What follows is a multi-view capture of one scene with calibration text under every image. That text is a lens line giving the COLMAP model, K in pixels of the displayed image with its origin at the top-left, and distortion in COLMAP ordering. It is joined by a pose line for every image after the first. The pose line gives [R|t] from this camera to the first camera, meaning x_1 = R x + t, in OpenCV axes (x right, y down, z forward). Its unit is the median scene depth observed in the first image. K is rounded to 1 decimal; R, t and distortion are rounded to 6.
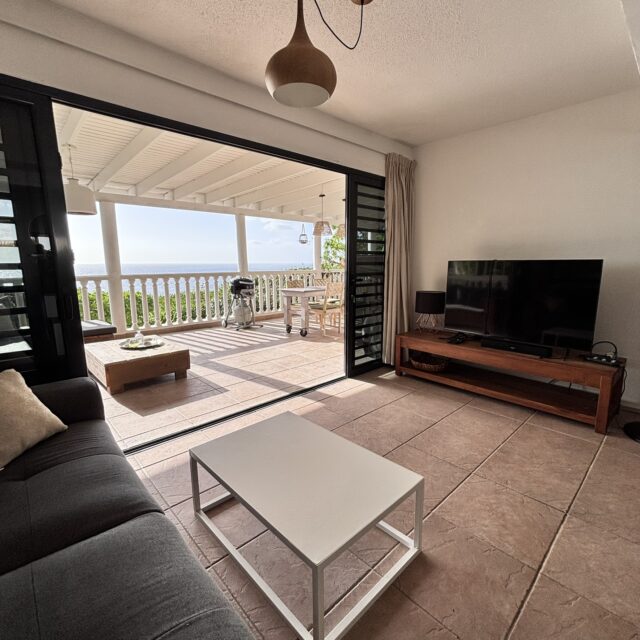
lens RADIAL K [[344.0, 0, 322.1], [0, 344.0, 319.3], [0, 0, 1]] dist [0.001513, 0.002202]
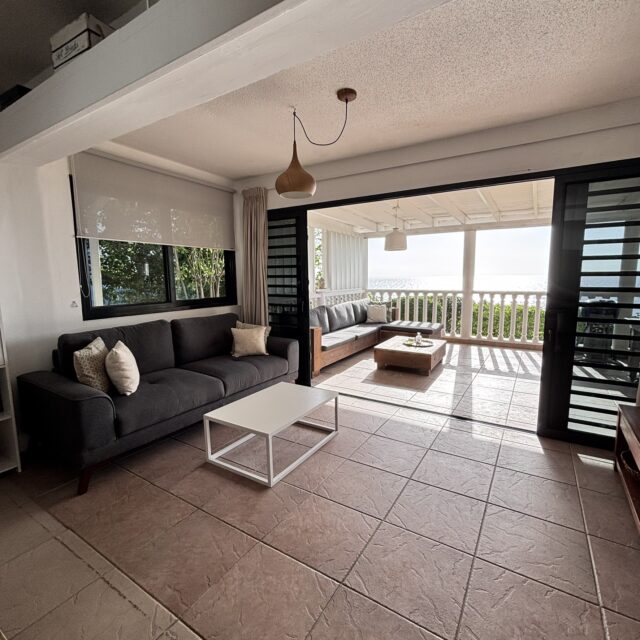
lens RADIAL K [[344.0, 0, 318.2], [0, 344.0, 317.0], [0, 0, 1]] dist [0.001513, 0.002202]
pose [[0.253134, 0.119327, -0.960044, 0.696256], [-0.157153, 0.984255, 0.080900, -0.081223], [0.954582, 0.130395, 0.267901, 0.295006]]
